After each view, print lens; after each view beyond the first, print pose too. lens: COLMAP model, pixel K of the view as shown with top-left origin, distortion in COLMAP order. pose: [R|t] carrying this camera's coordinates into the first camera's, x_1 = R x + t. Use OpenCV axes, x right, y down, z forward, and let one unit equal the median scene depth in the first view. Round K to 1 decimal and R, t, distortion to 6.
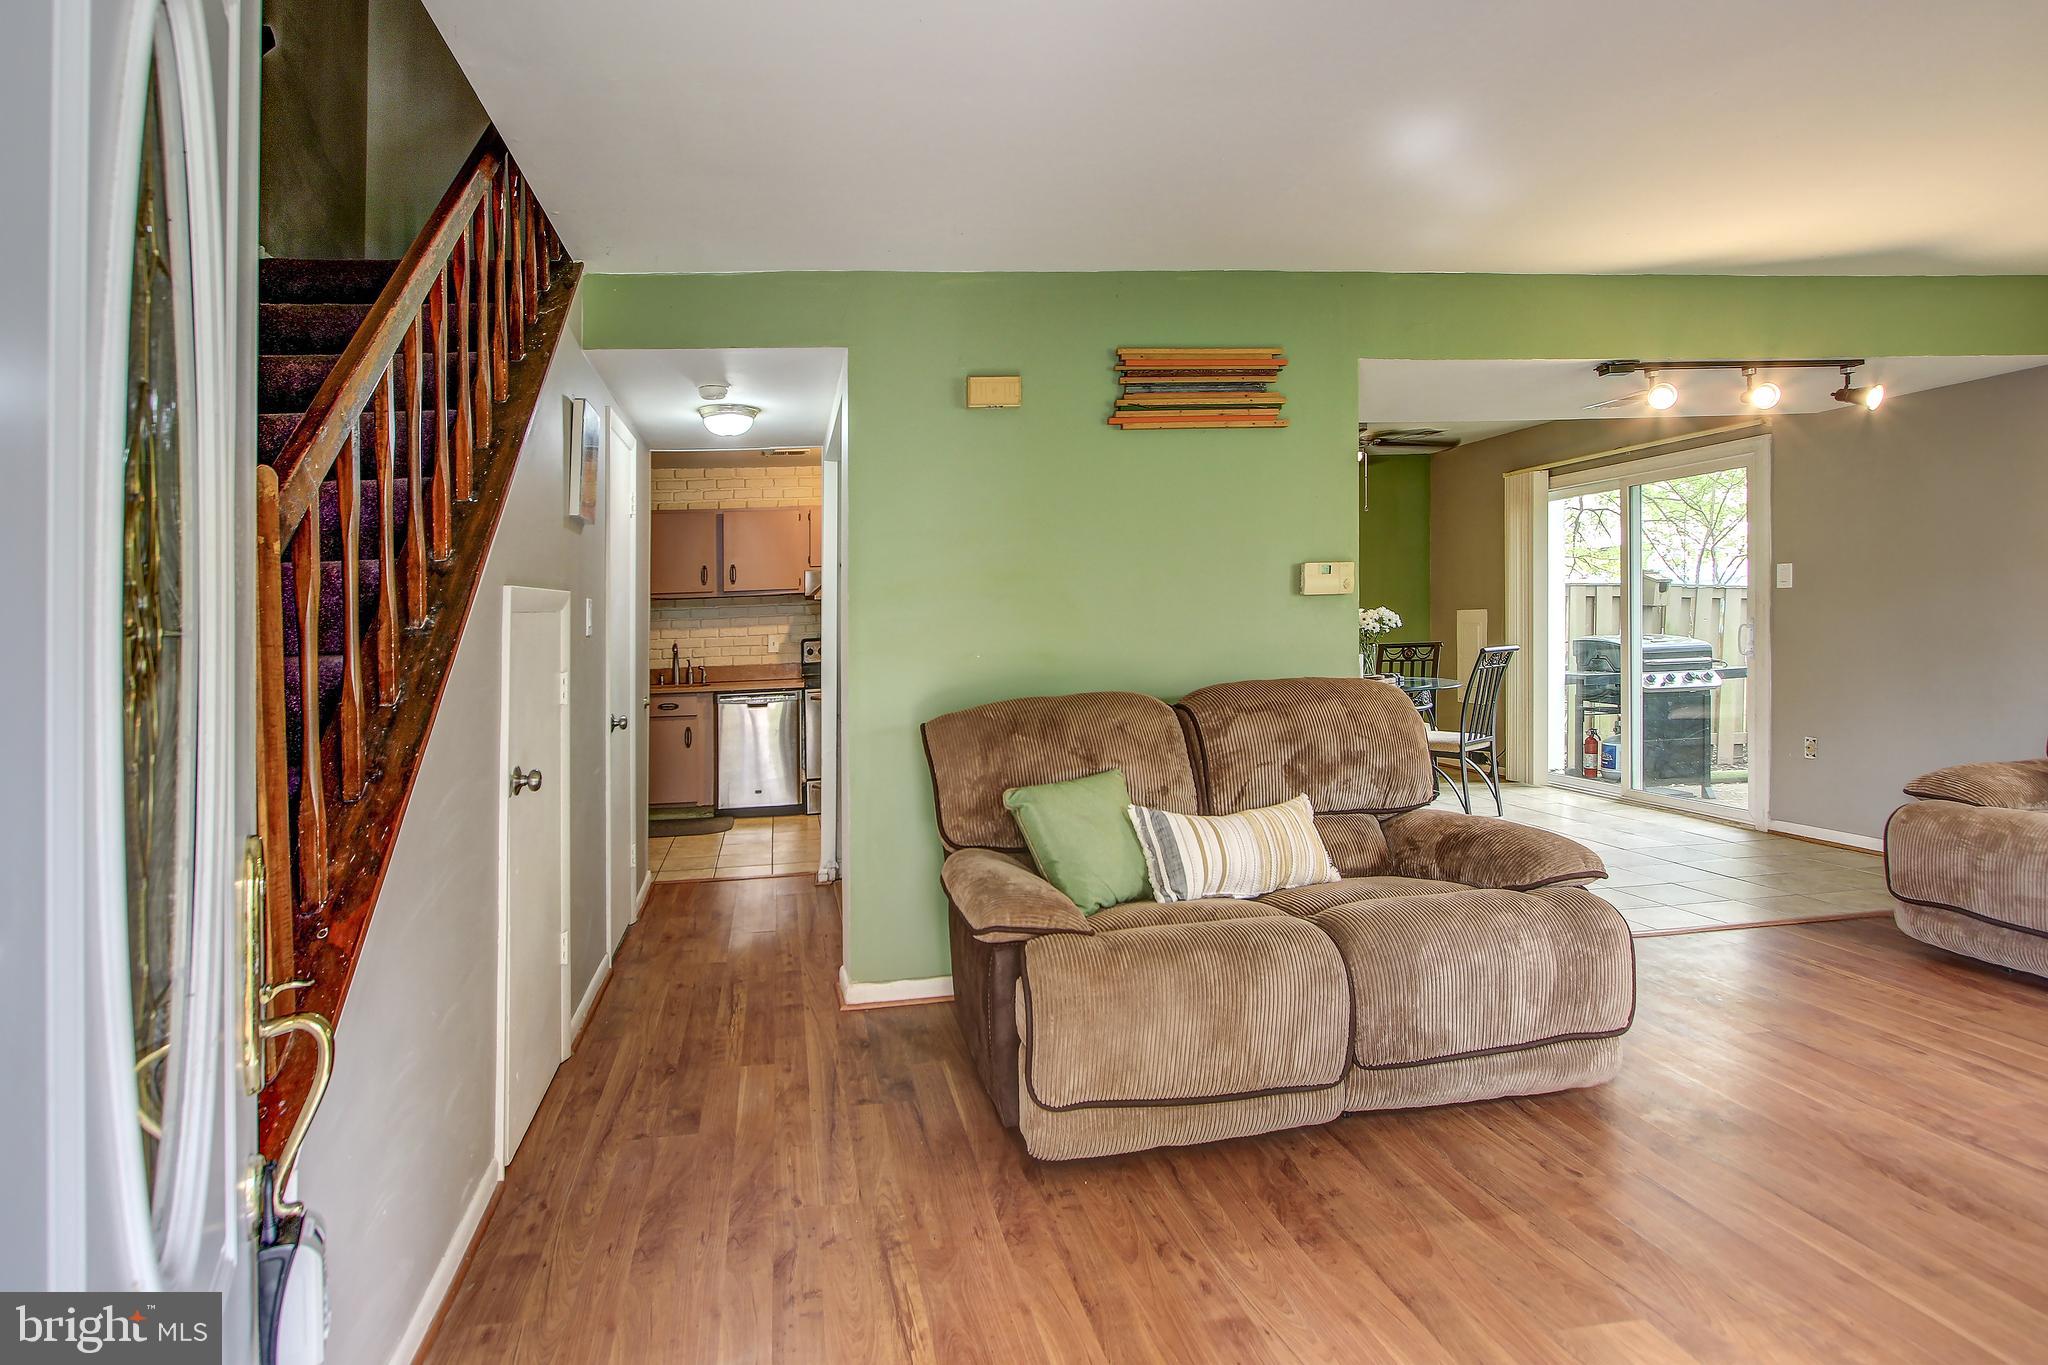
lens RADIAL K [[904.1, 0, 1022.9], [0, 904.1, 697.8], [0, 0, 1]] dist [-0.000206, -0.000120]
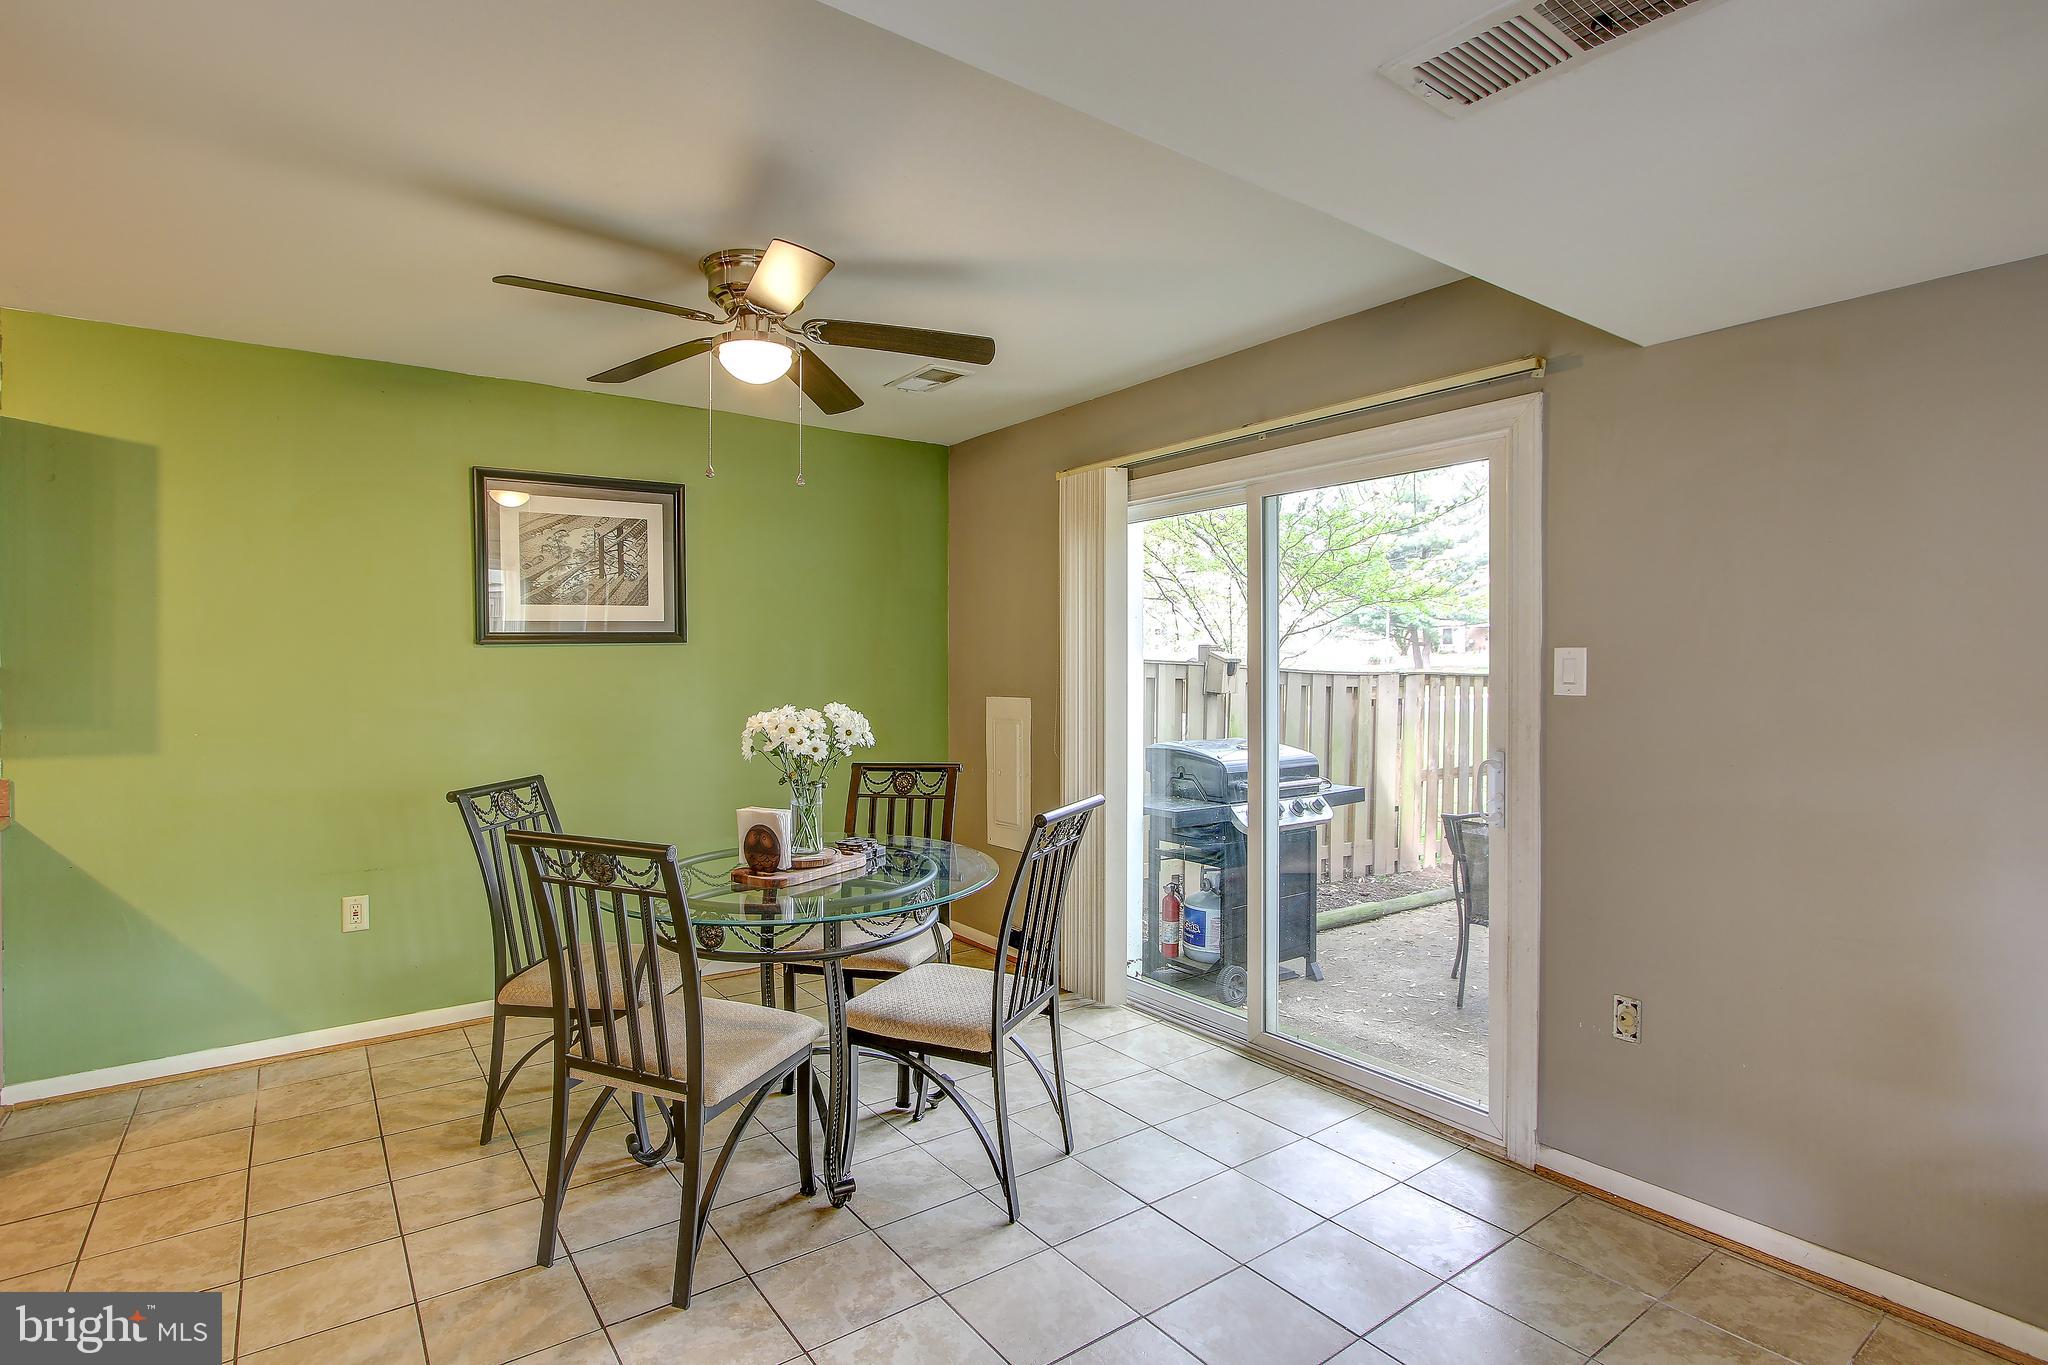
lens RADIAL K [[904.1, 0, 1022.9], [0, 904.1, 697.8], [0, 0, 1]] dist [-0.000206, -0.000120]
pose [[0.884930, 0.021611, 0.465222, 0.247617], [0.005786, 0.998336, -0.057381, -0.069671], [-0.465688, 0.053470, 0.883332, 0.511539]]
